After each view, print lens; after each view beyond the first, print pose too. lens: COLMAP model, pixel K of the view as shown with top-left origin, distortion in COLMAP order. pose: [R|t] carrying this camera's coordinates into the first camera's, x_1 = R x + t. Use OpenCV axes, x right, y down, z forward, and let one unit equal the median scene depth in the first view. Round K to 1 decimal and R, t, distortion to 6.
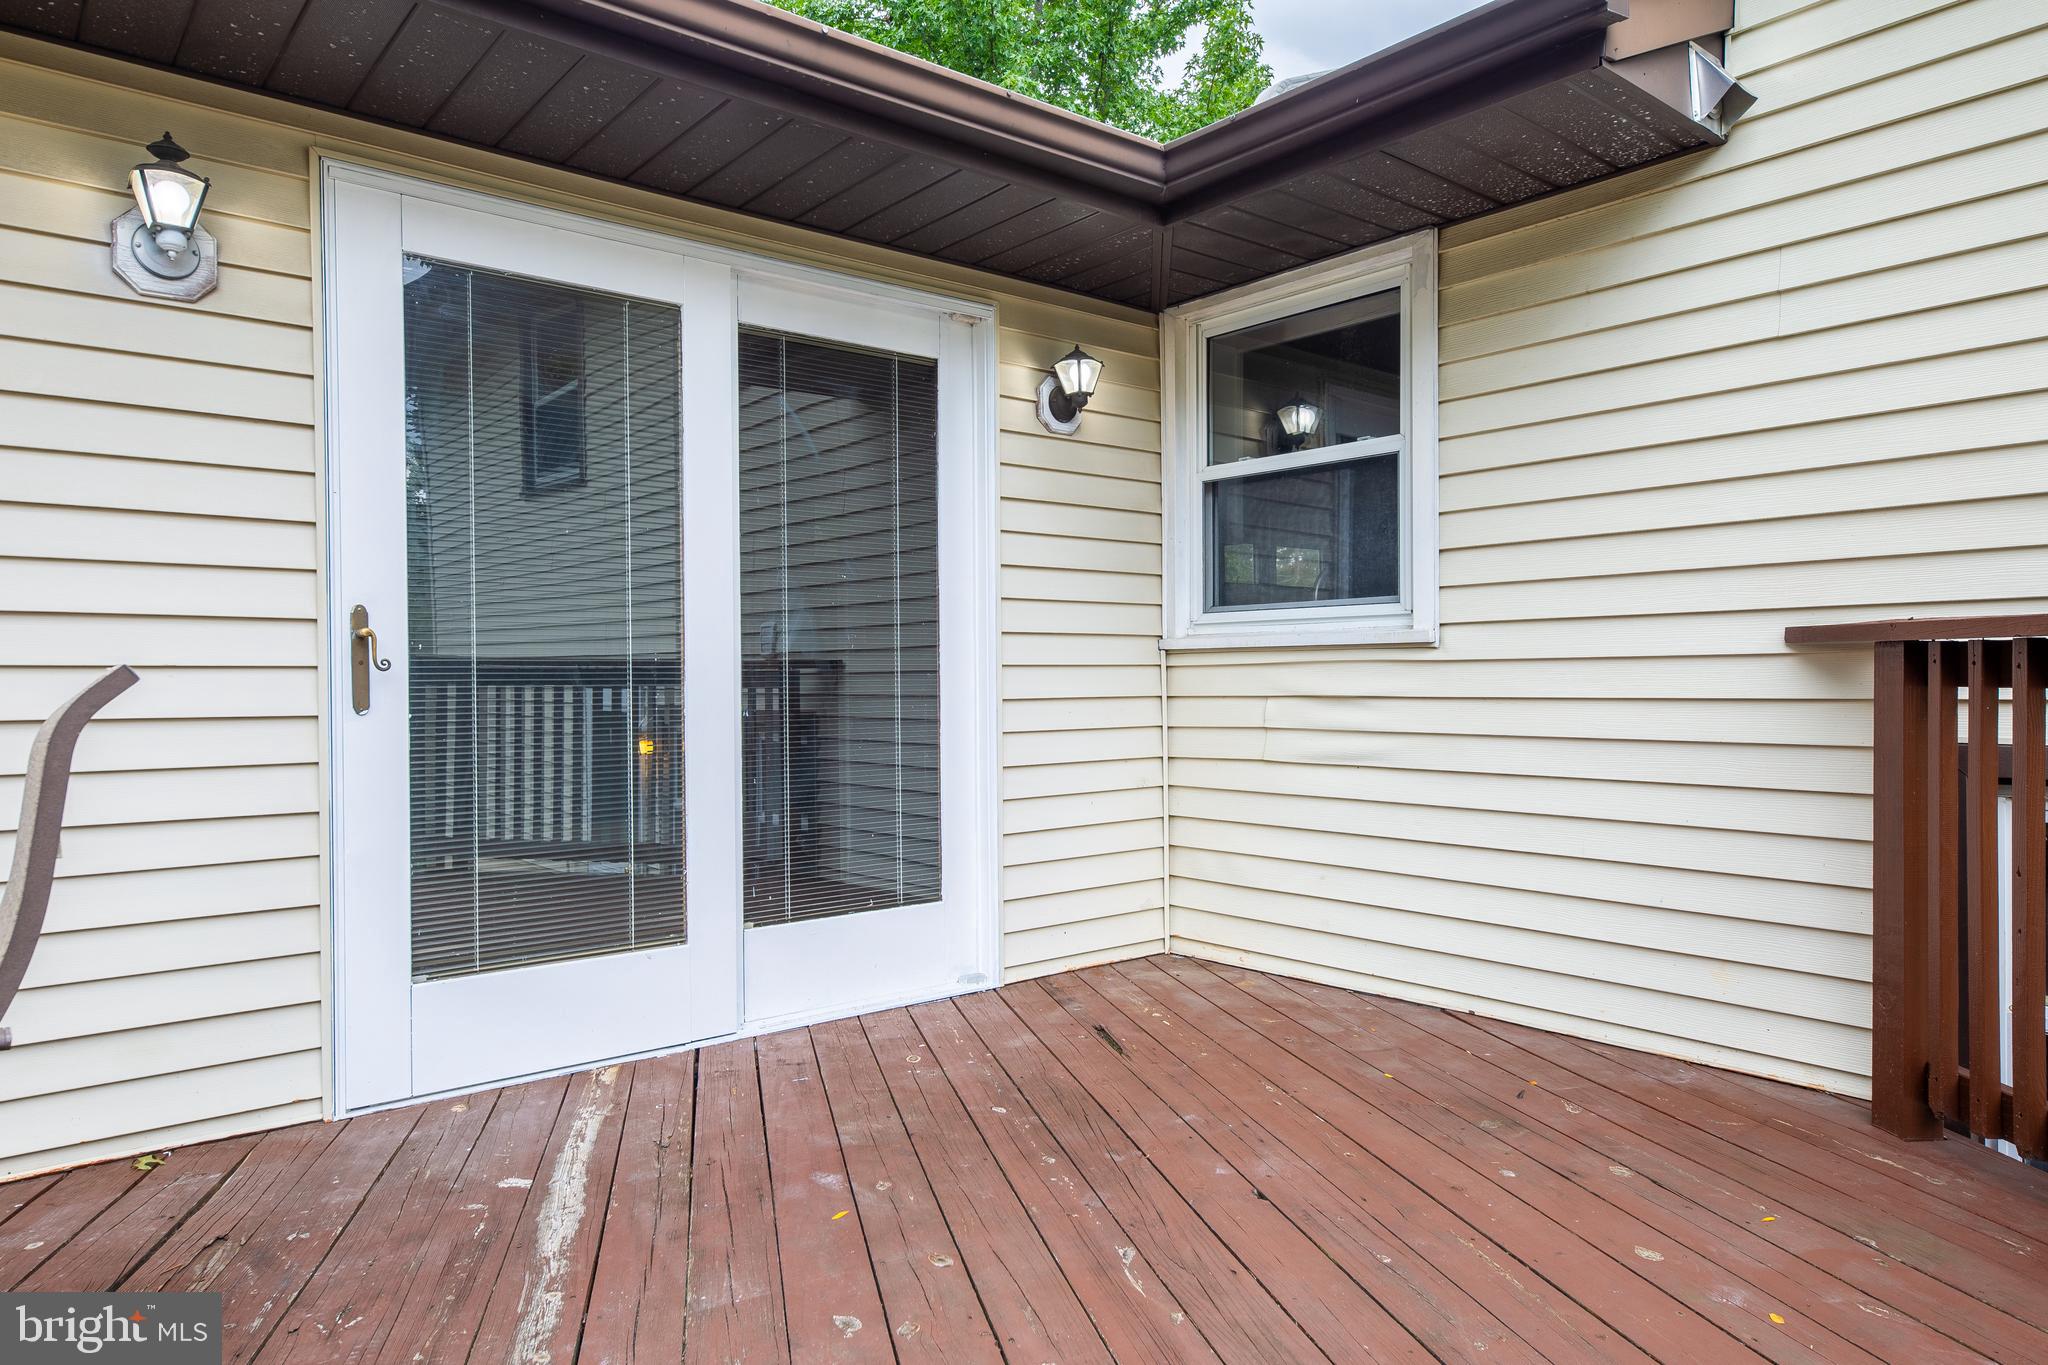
lens RADIAL K [[1326.4, 0, 1038.6], [0, 1326.4, 682.1], [0, 0, 1]] dist [0.001546, 0.020451]
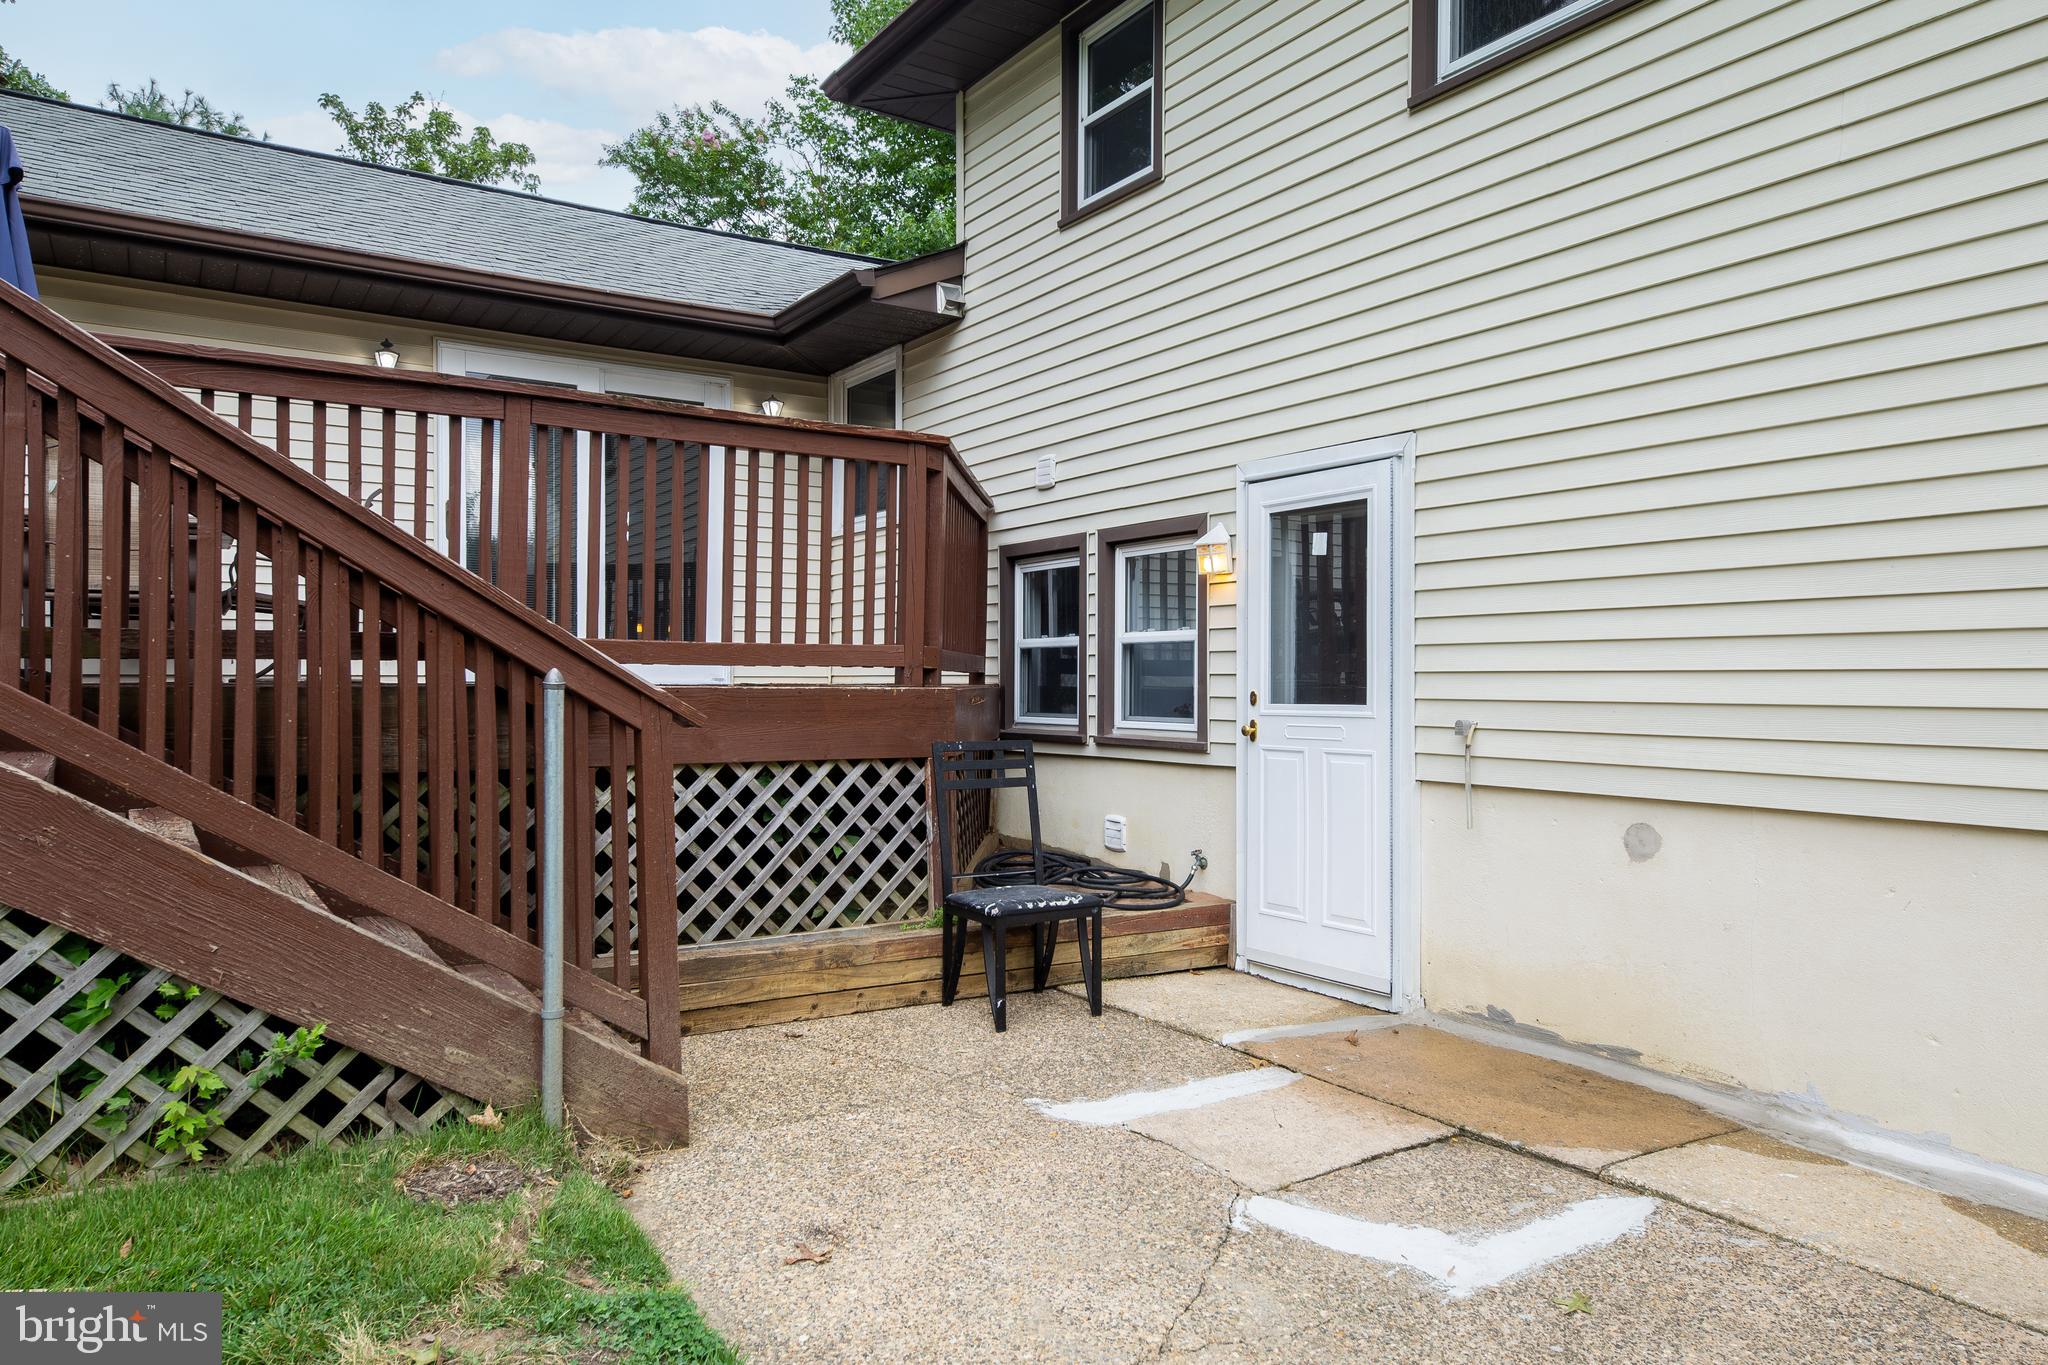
lens RADIAL K [[1326.4, 0, 1009.6], [0, 1326.4, 684.6], [0, 0, 1]] dist [0.001546, 0.020451]
pose [[0.994207, 0.006176, -0.107308, 0.791639], [-0.006095, 0.999981, 0.001083, 0.261605], [0.107312, -0.000422, 0.994225, -1.355420]]
